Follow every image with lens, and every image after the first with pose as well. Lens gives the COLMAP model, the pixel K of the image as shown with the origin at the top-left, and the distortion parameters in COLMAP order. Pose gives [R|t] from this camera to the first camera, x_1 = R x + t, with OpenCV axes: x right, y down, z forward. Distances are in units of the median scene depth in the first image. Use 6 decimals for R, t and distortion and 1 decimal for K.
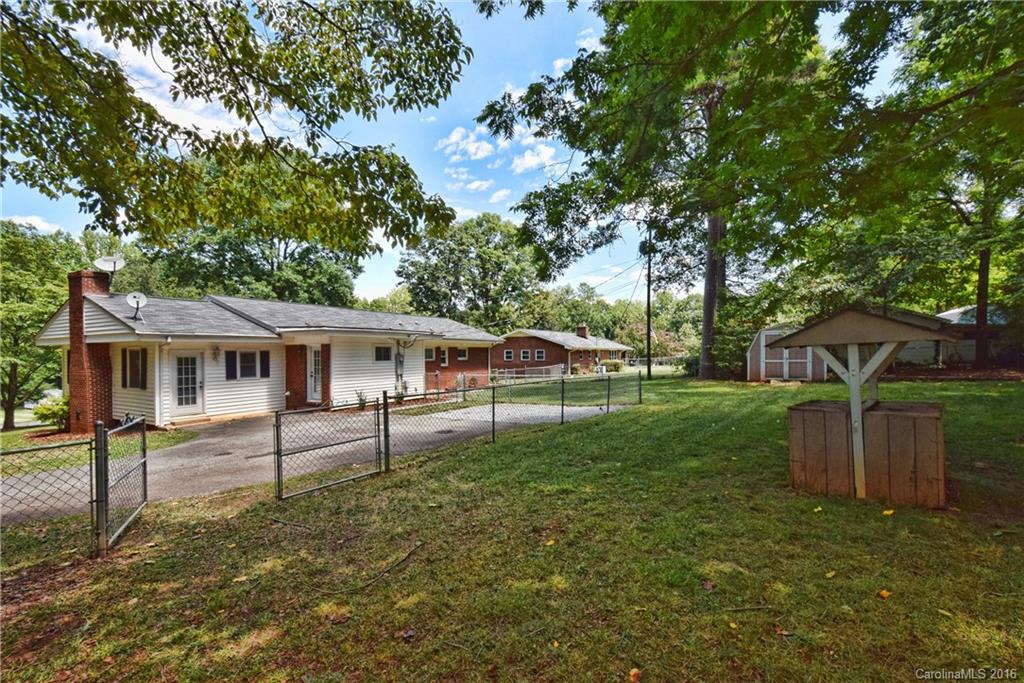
lens RADIAL K [[424.7, 0, 532.0], [0, 424.7, 355.9], [0, 0, 1]] dist [-0.004521, -0.001627]
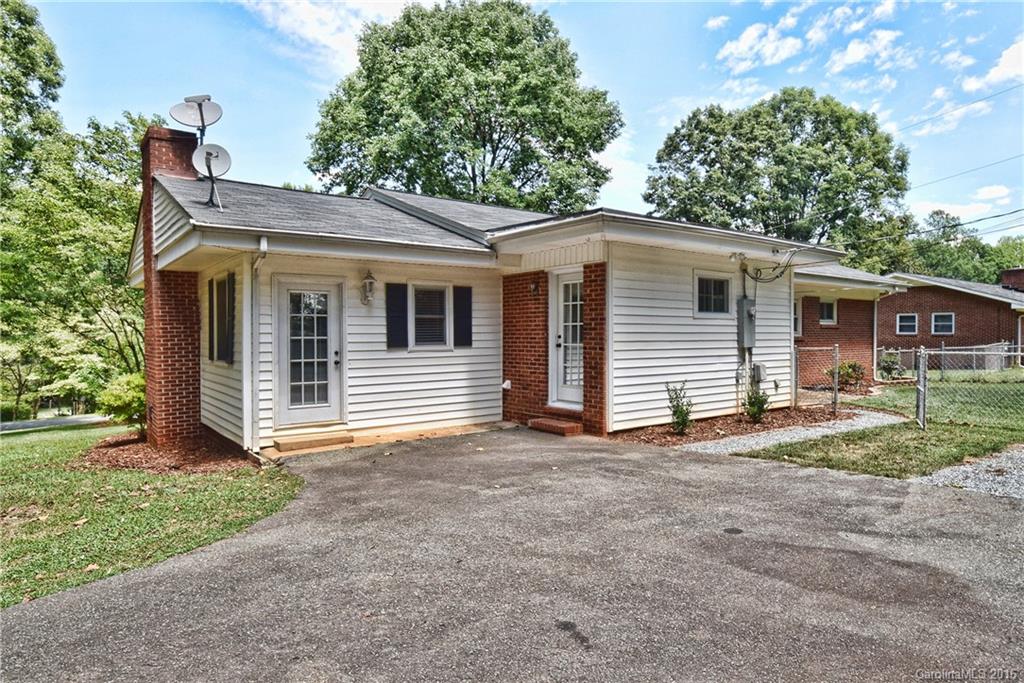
lens RADIAL K [[608.9, 0, 550.3], [0, 608.9, 338.4], [0, 0, 1]] dist [0.001147, 0.007931]
pose [[0.911860, 0.007495, -0.410434, -0.281036], [-0.006089, 0.999970, 0.004732, 0.038150], [0.410457, -0.001815, 0.911878, 0.450067]]
